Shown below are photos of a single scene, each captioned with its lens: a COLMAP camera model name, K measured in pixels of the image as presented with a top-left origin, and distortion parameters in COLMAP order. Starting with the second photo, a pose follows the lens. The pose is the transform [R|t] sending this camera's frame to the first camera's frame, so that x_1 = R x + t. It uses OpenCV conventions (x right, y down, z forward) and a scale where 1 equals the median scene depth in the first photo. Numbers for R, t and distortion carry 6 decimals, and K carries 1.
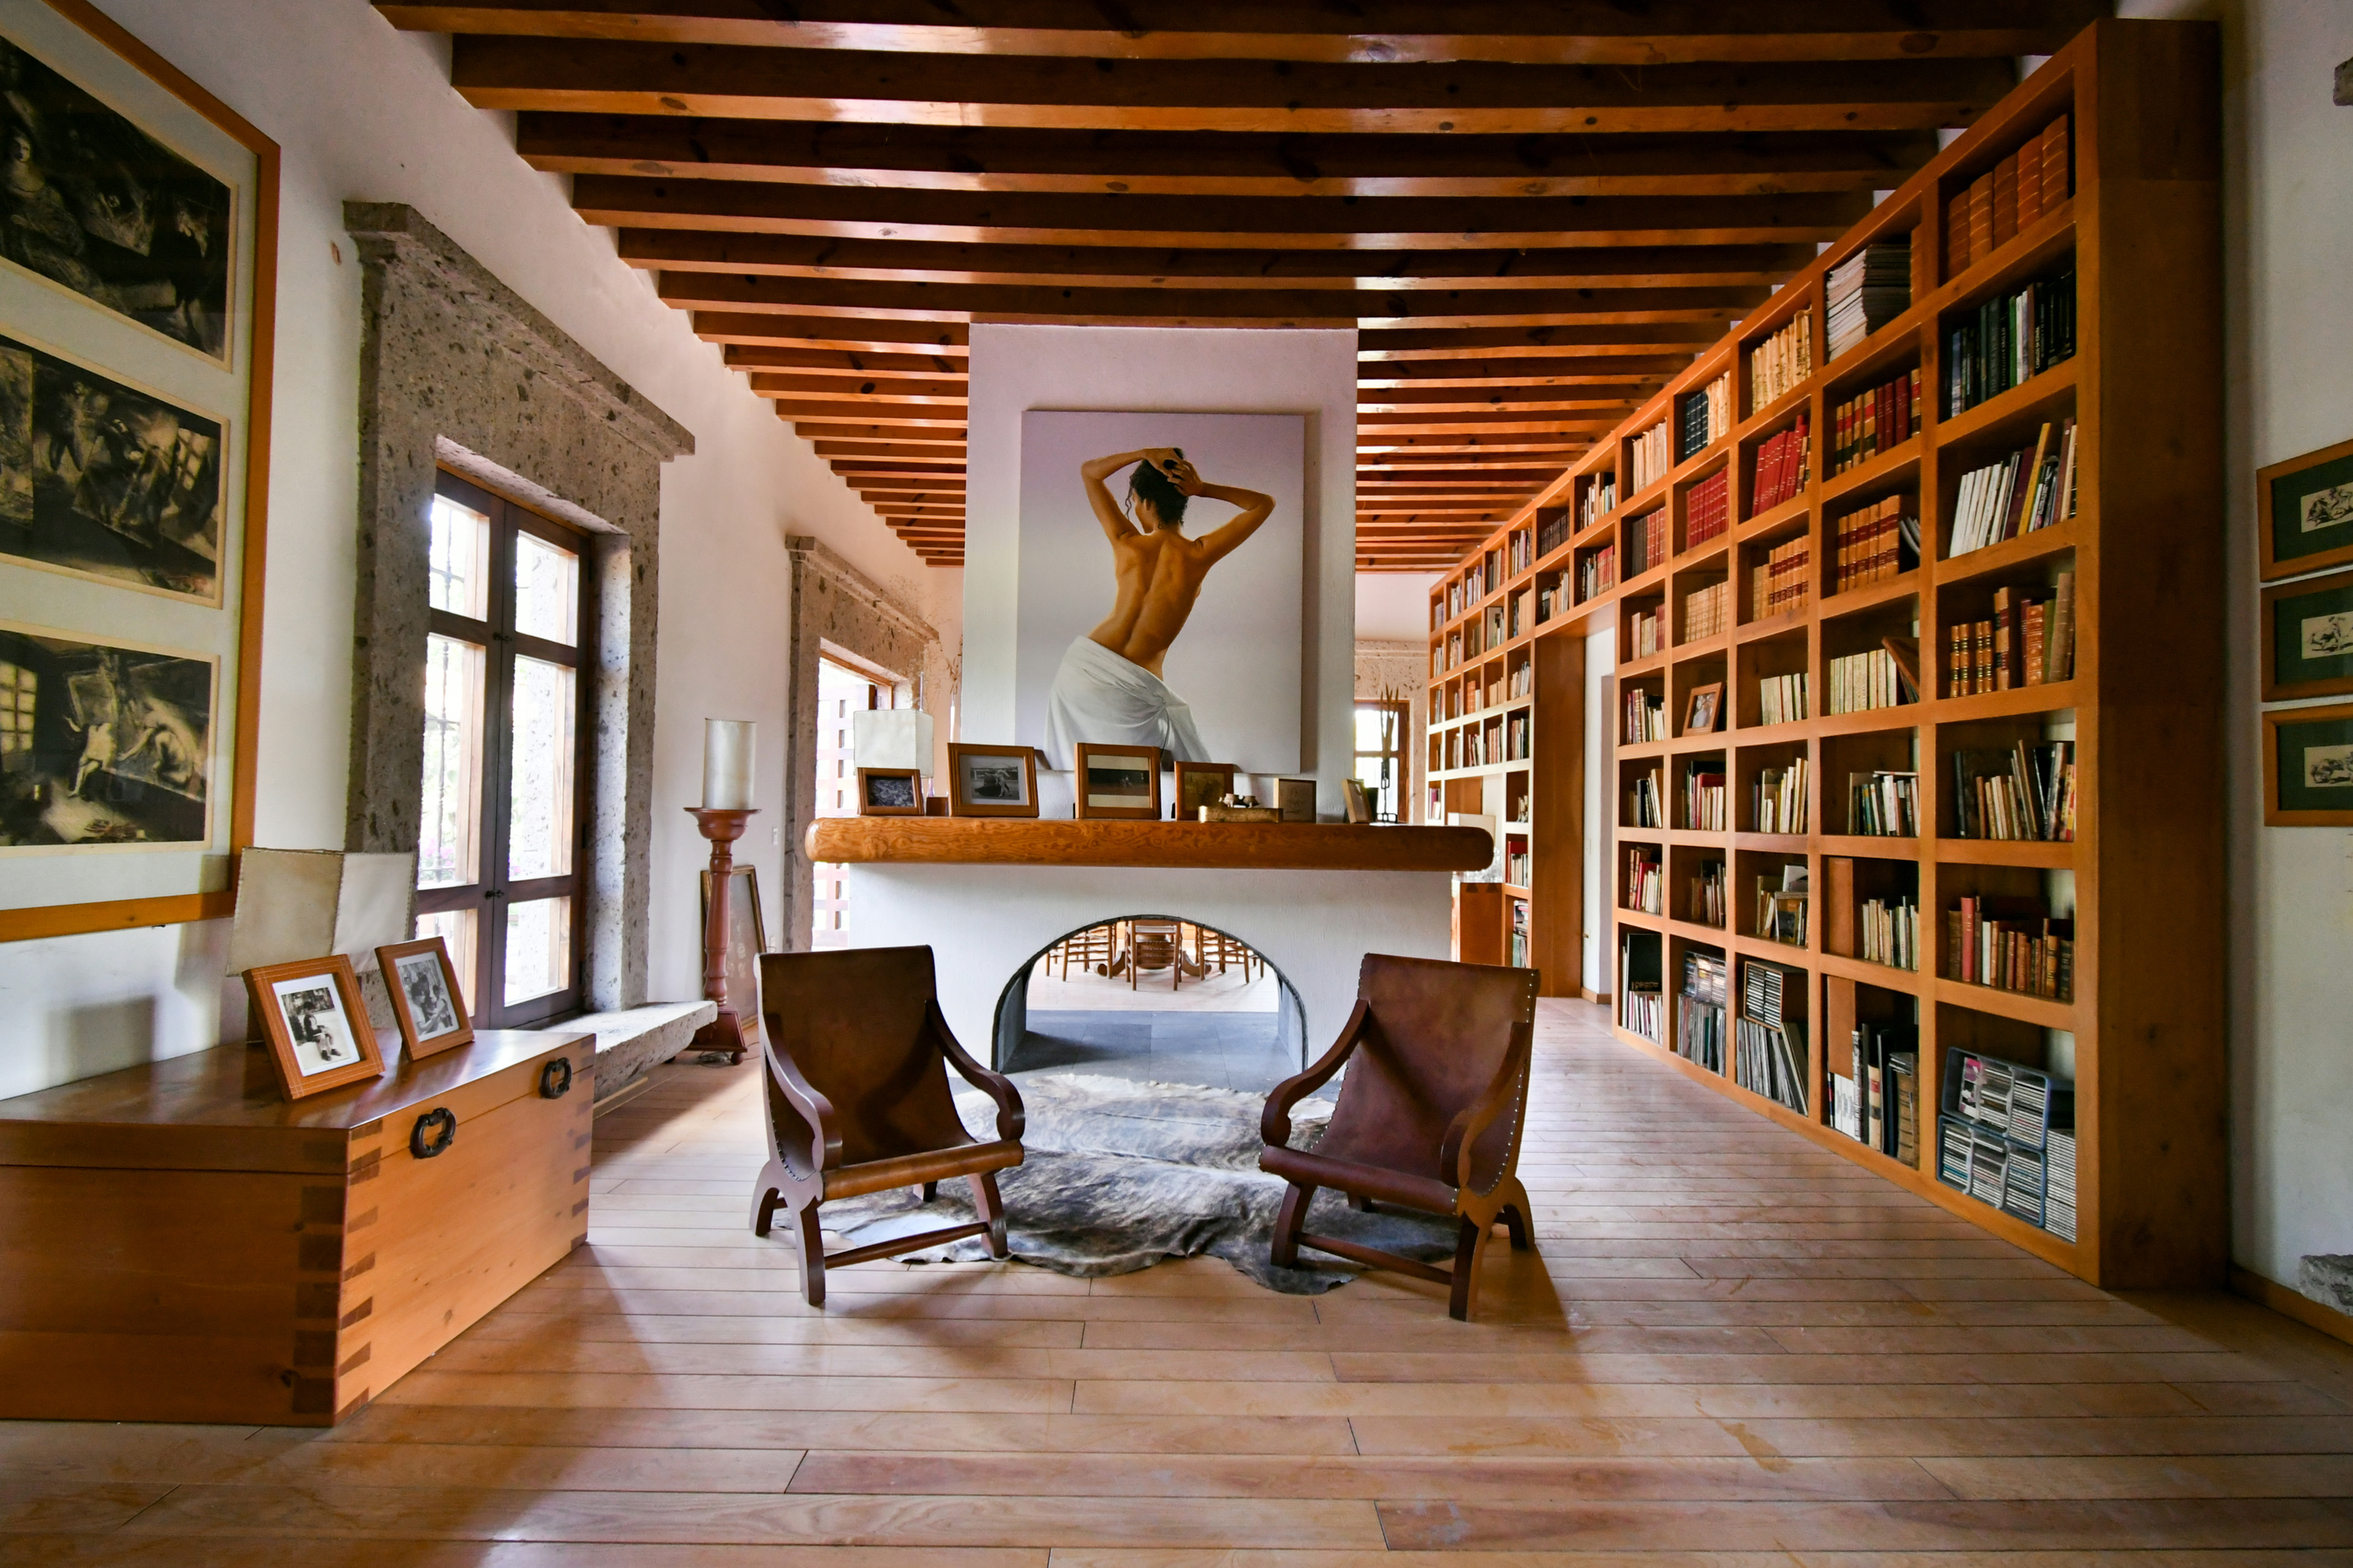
lens RADIAL K [[1060.9, 0, 1176.5], [0, 1060.9, 784.0], [0, 0, 1]] dist [0.001471, -0.000319]
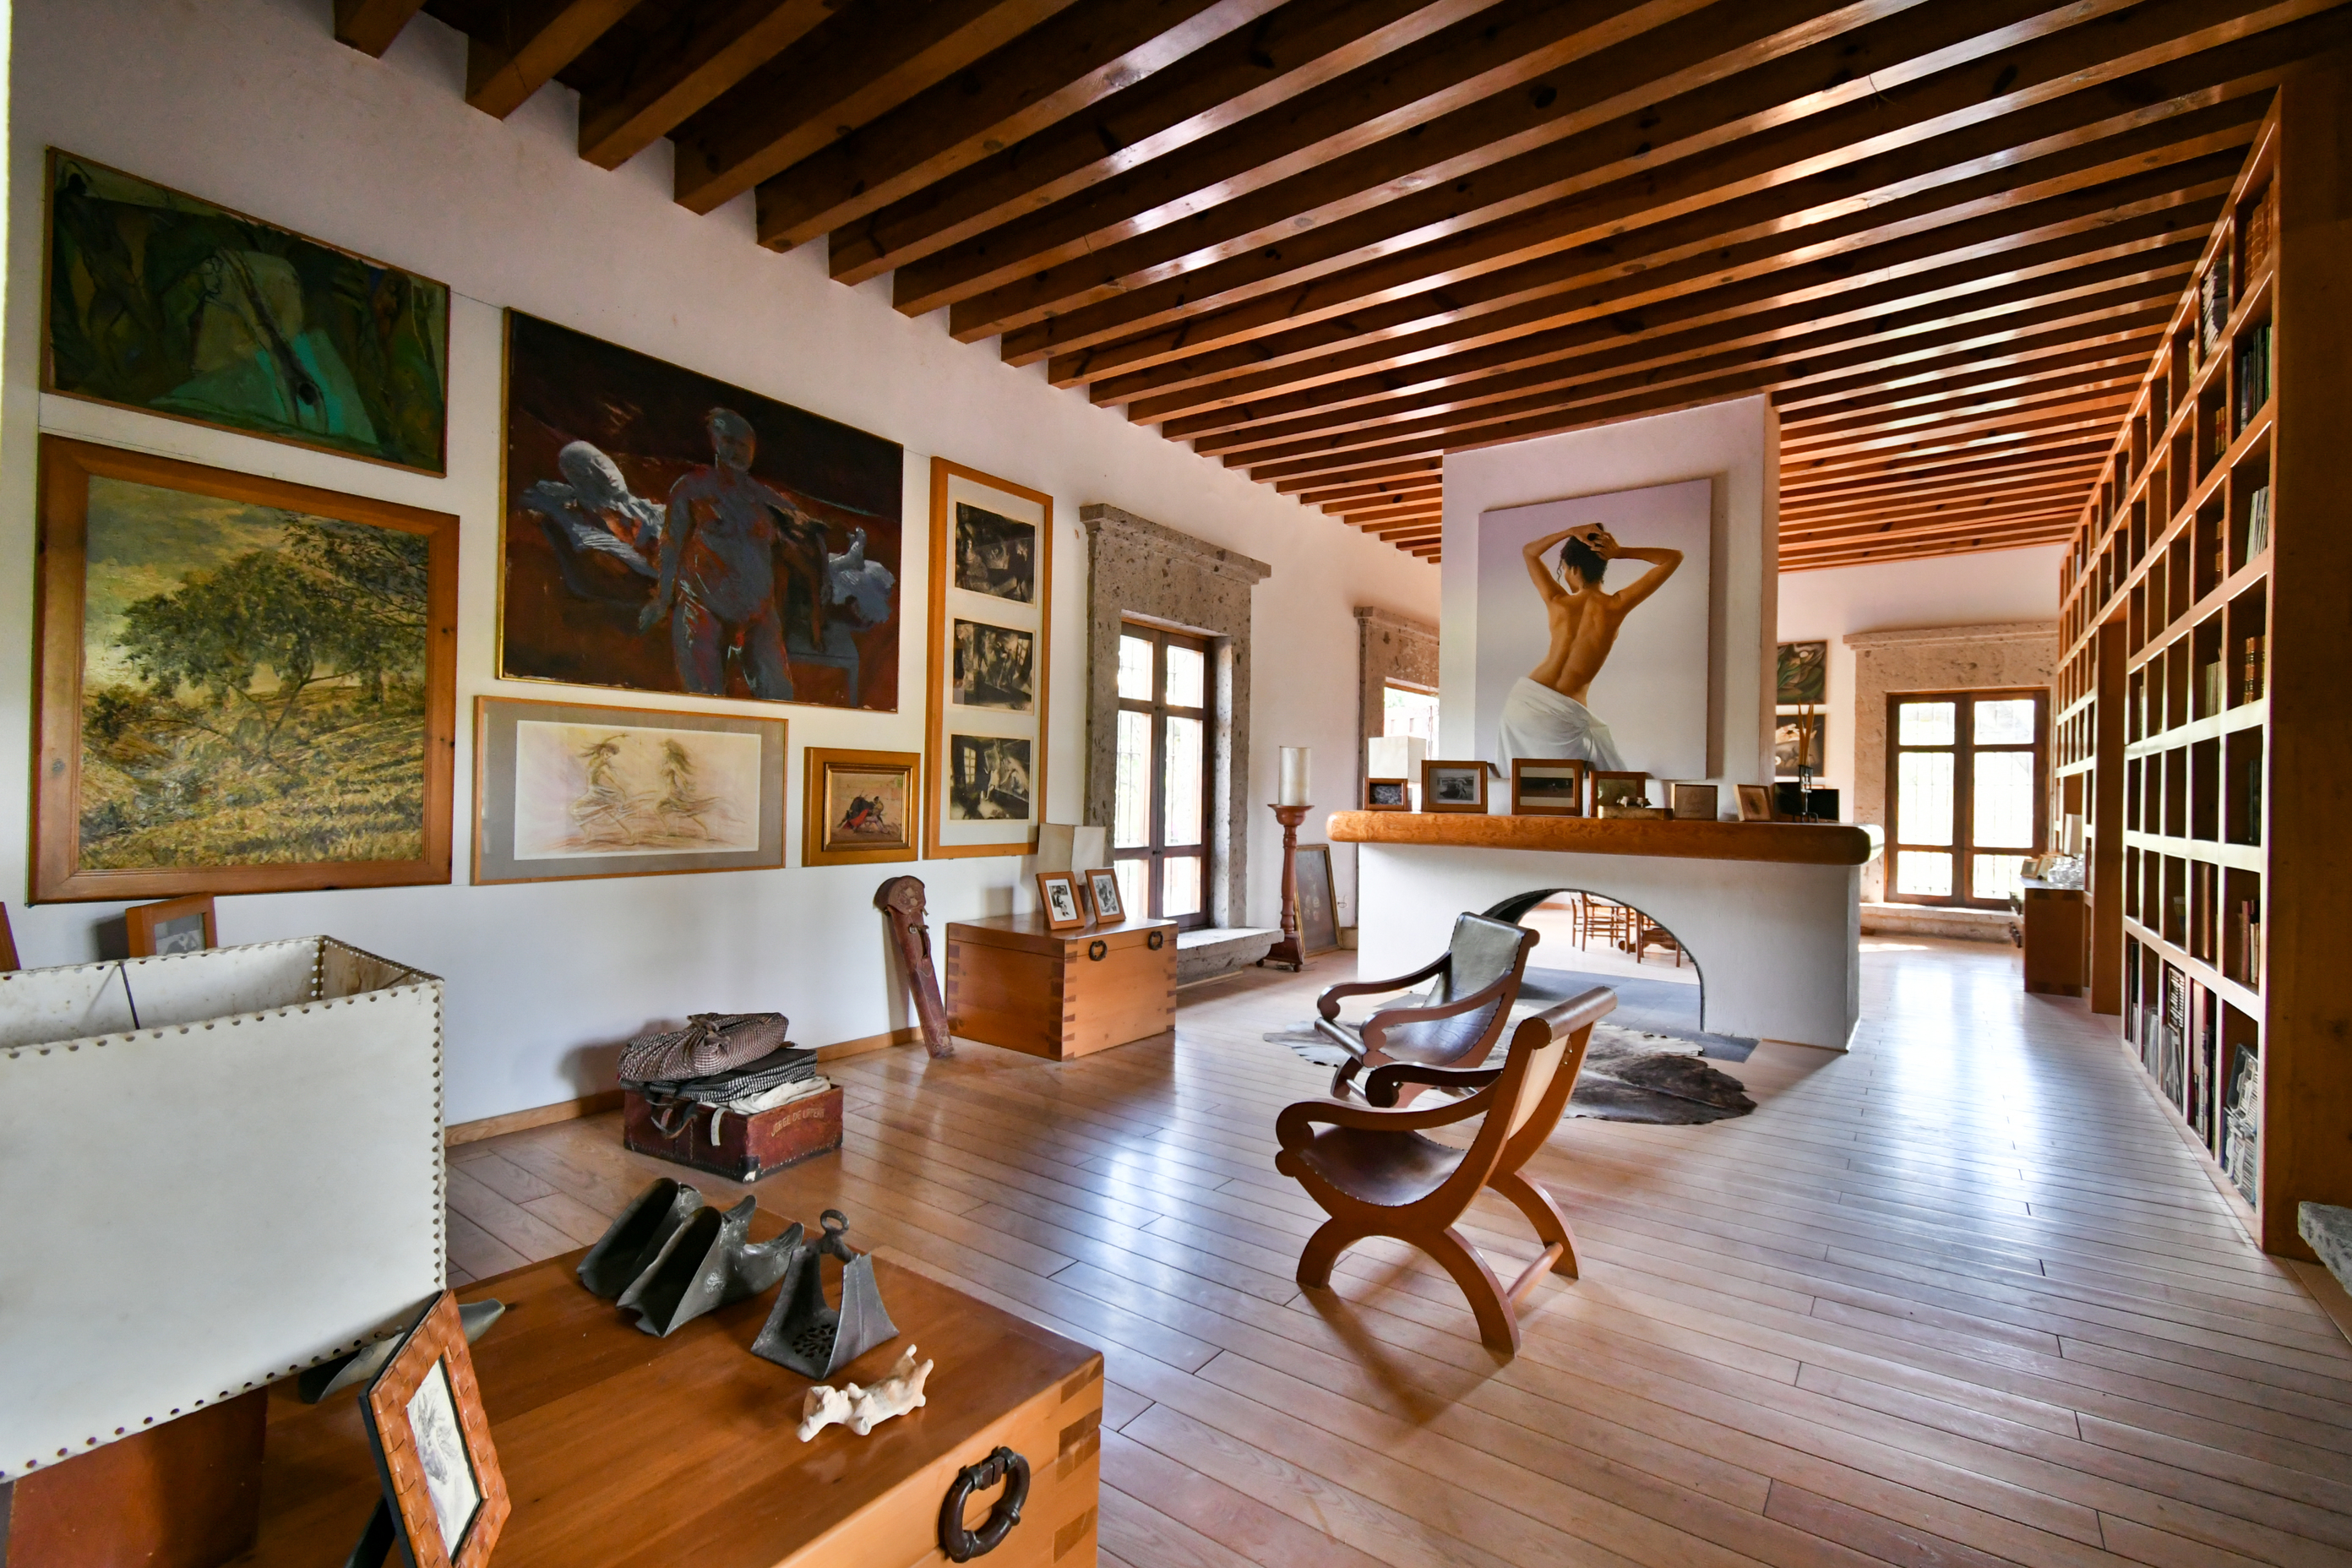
lens RADIAL K [[1060.6, 0, 1176.0], [0, 1060.6, 784.0], [0, 0, 1]] dist [0.001471, -0.000319]
pose [[0.796634, -0.004718, -0.604443, 0.457539], [0.008651, 0.999956, 0.003596, -0.017785], [0.604400, -0.008094, 0.796640, -0.397470]]
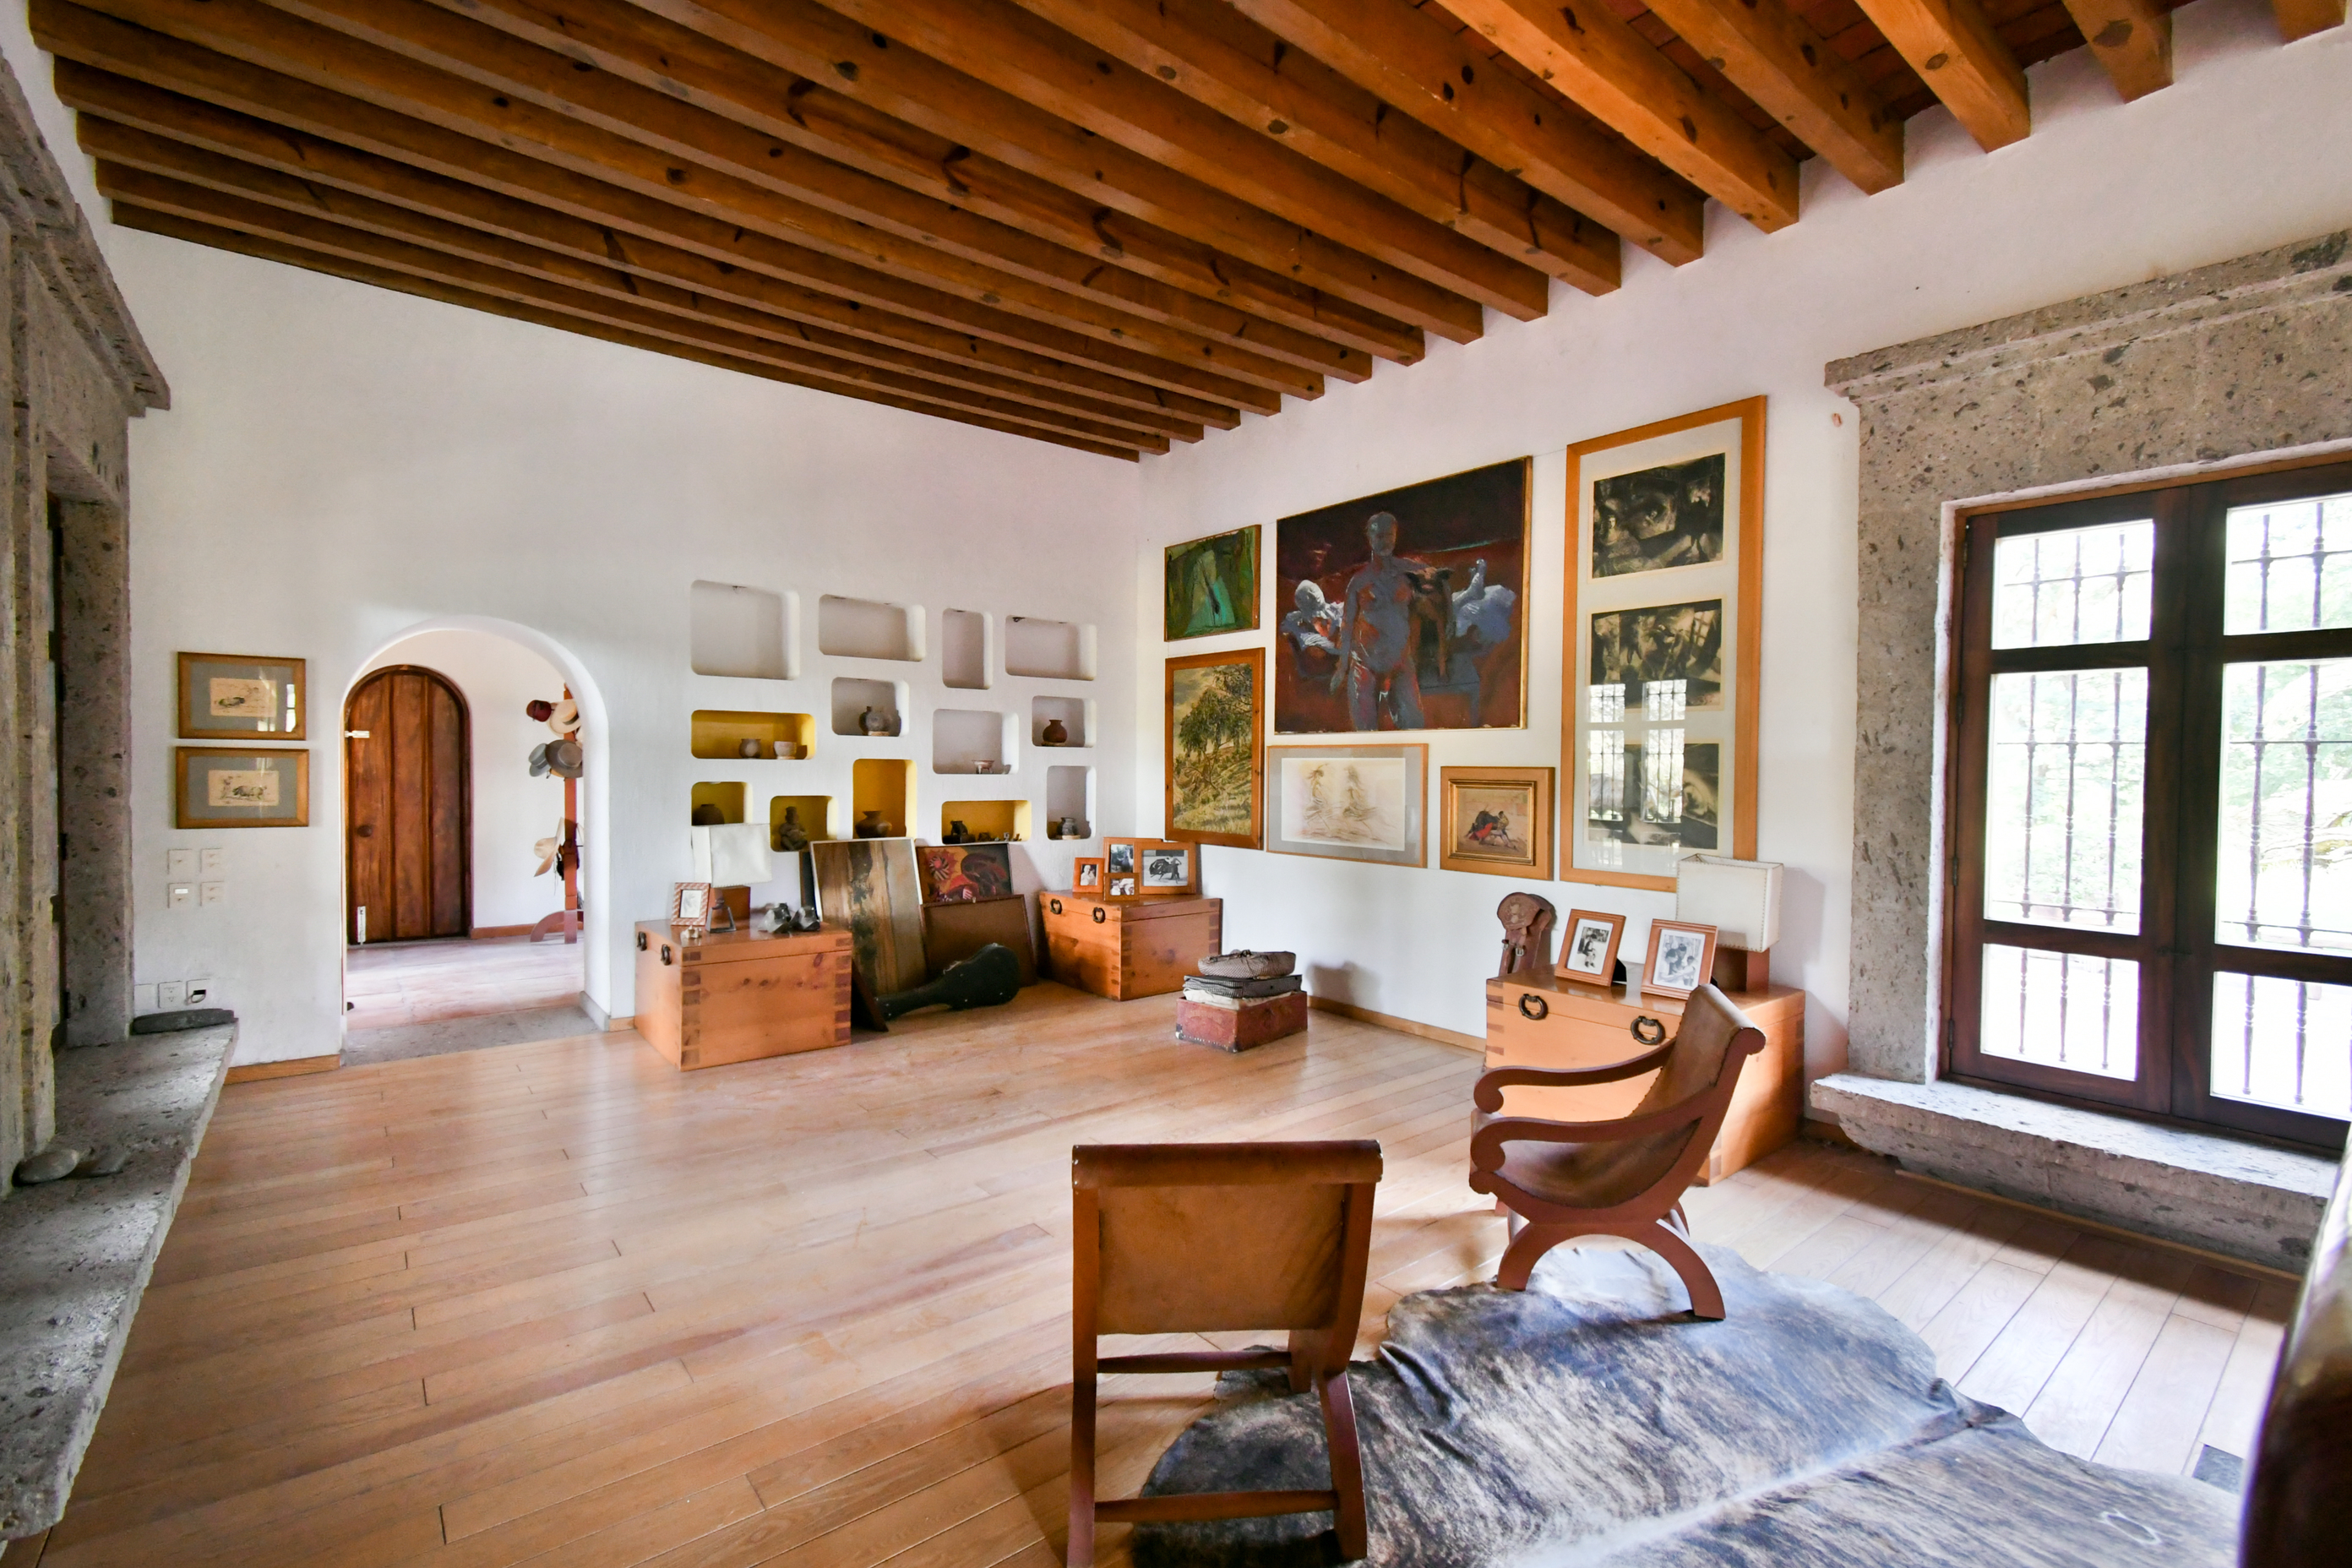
lens RADIAL K [[1021.7, 0, 1162.4], [0, 1021.7, 787.6], [0, 0, 1]] dist [0.002925, -0.000917]
pose [[-0.792408, -0.012009, -0.609874, 0.506300], [-0.007032, 0.999920, -0.010552, -0.014244], [0.609951, -0.004073, -0.792428, 1.155714]]
